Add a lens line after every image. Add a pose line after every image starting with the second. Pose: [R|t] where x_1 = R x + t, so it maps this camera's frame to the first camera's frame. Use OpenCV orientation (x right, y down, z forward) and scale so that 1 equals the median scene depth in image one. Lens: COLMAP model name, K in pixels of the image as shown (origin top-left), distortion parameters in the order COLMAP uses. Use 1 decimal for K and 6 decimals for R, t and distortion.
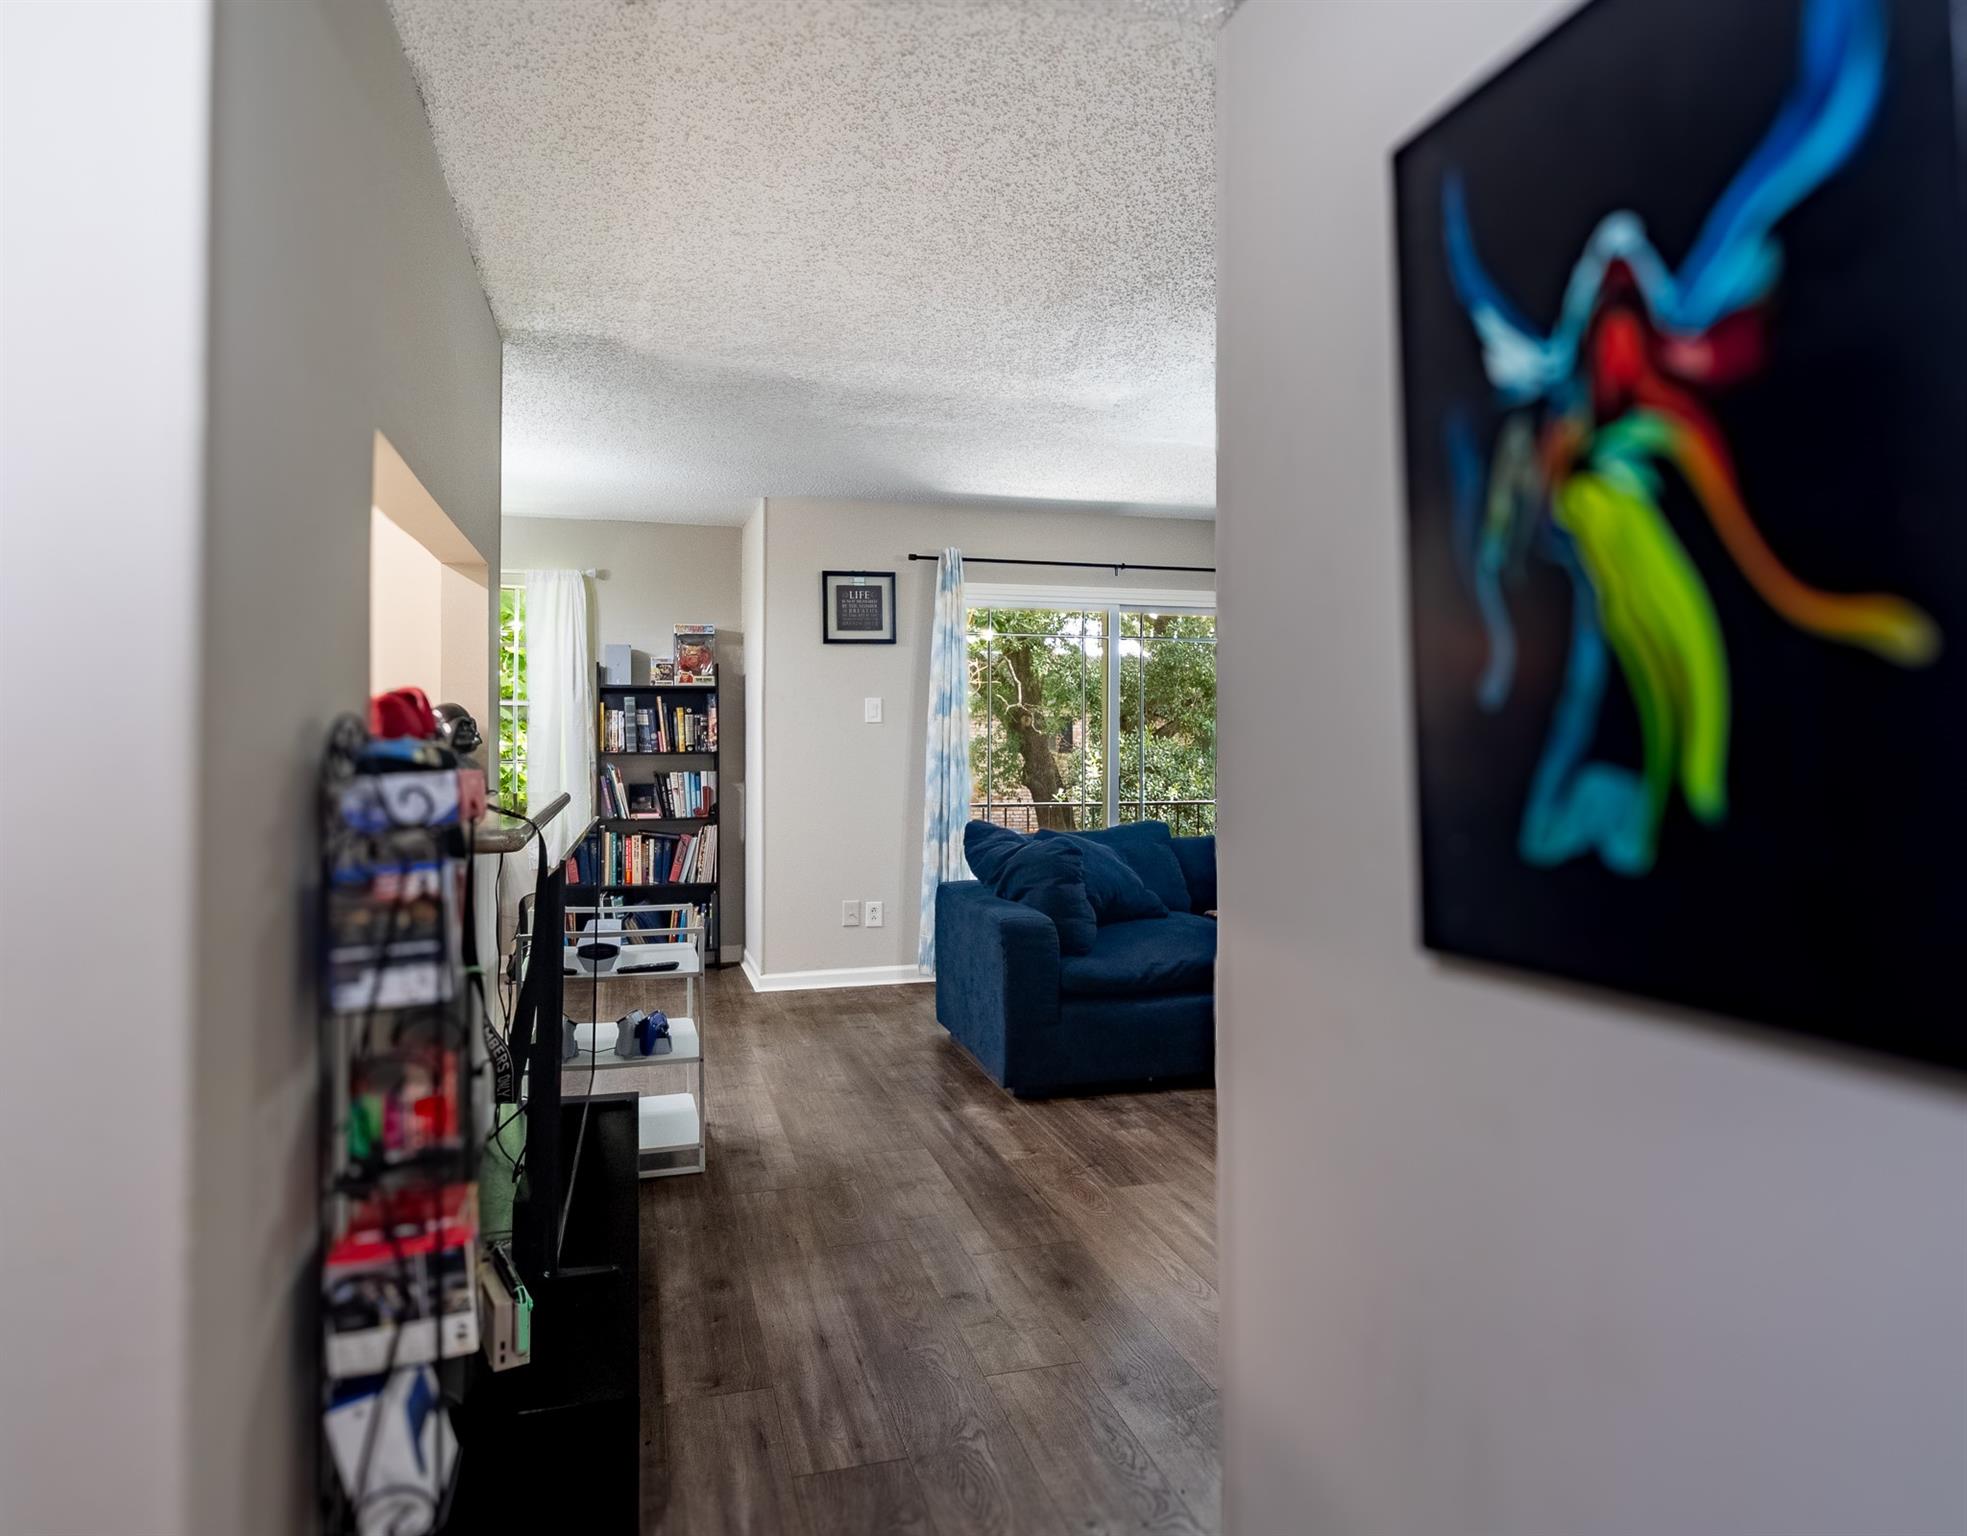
lens RADIAL K [[1124.0, 0, 1017.1], [0, 1124.0, 709.1], [0, 0, 1]] dist [0.015205, 0.001175]
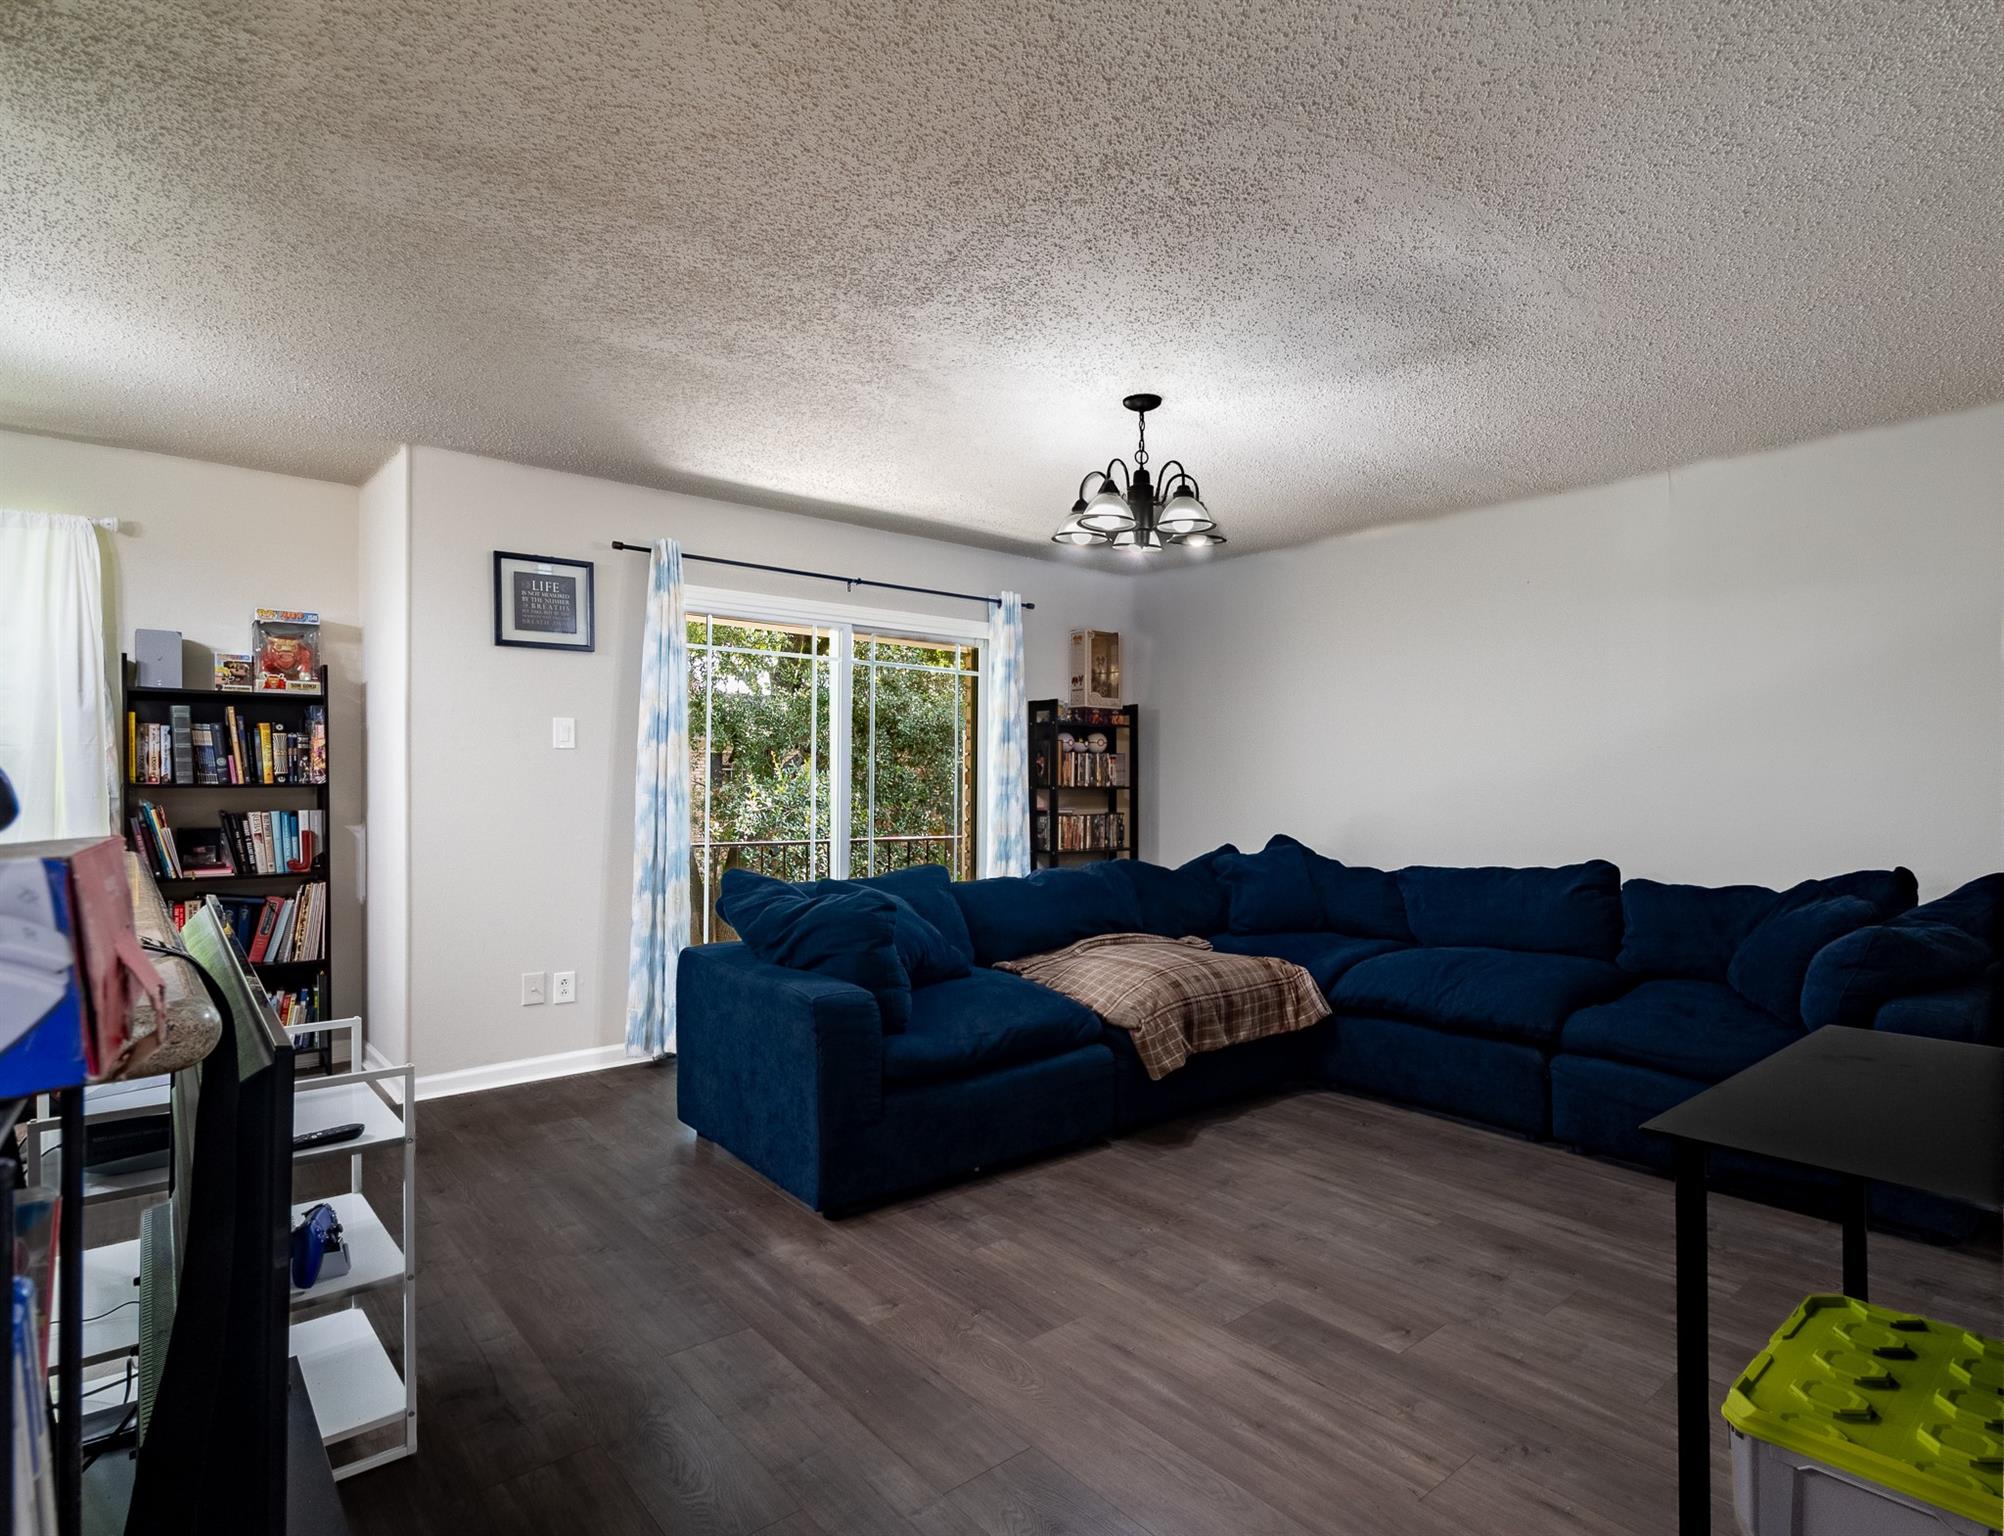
lens RADIAL K [[1051.7, 0, 1075.3], [0, 1051.7, 779.6], [0, 0, 1]] dist [0.010381, -0.006027]
pose [[0.918666, 0.007508, 0.394964, -0.090640], [-0.019351, 0.999474, 0.026009, 0.007593], [-0.394562, -0.031536, 0.918328, 0.170281]]
